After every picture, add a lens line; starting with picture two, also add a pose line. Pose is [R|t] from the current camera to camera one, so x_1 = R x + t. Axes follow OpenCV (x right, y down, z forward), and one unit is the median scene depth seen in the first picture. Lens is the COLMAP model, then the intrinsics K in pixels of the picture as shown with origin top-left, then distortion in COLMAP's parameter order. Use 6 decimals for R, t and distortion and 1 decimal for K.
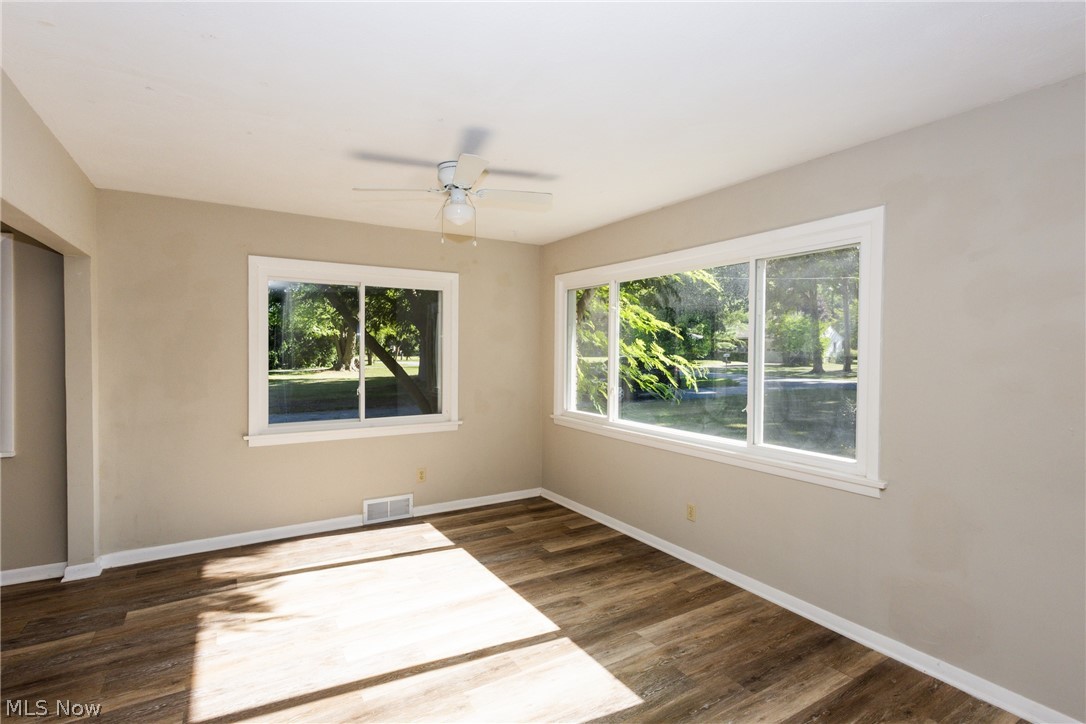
lens RADIAL K [[516.2, 0, 544.9], [0, 516.2, 359.9], [0, 0, 1]] dist [0.022136, -0.000502]
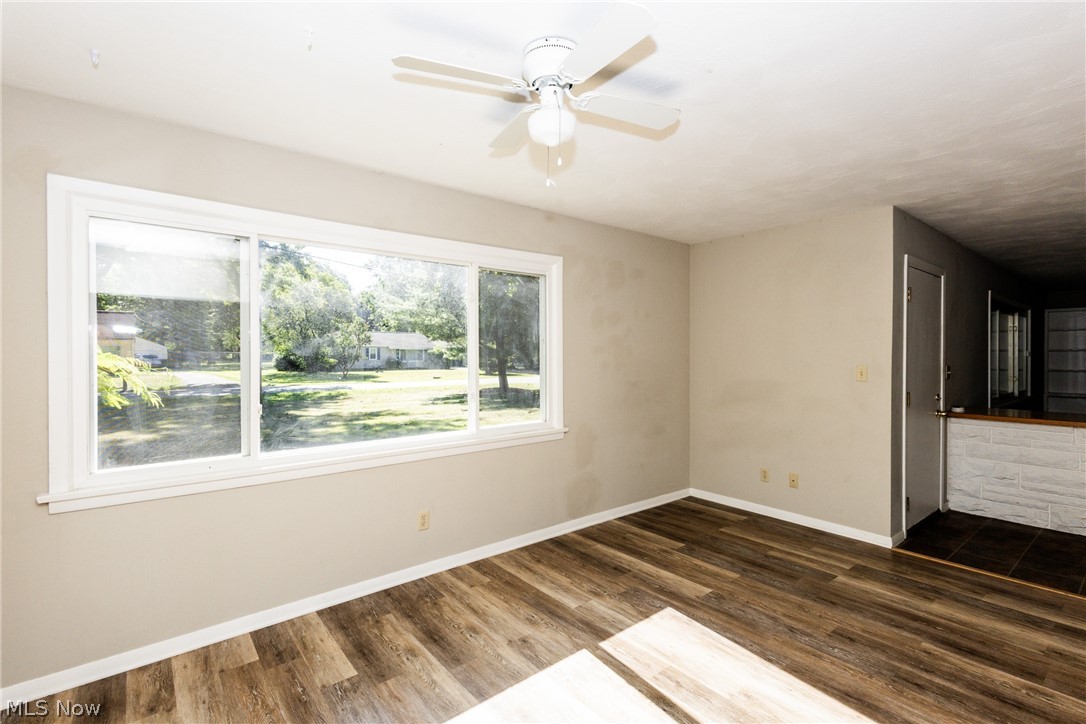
lens RADIAL K [[516.2, 0, 541.7], [0, 516.2, 356.5], [0, 0, 1]] dist [0.022136, -0.000502]
pose [[-0.140197, -0.005835, 0.990106, -0.784778], [0.020063, 0.999761, 0.008733, -0.002474], [-0.989920, 0.021089, -0.140047, 1.088343]]
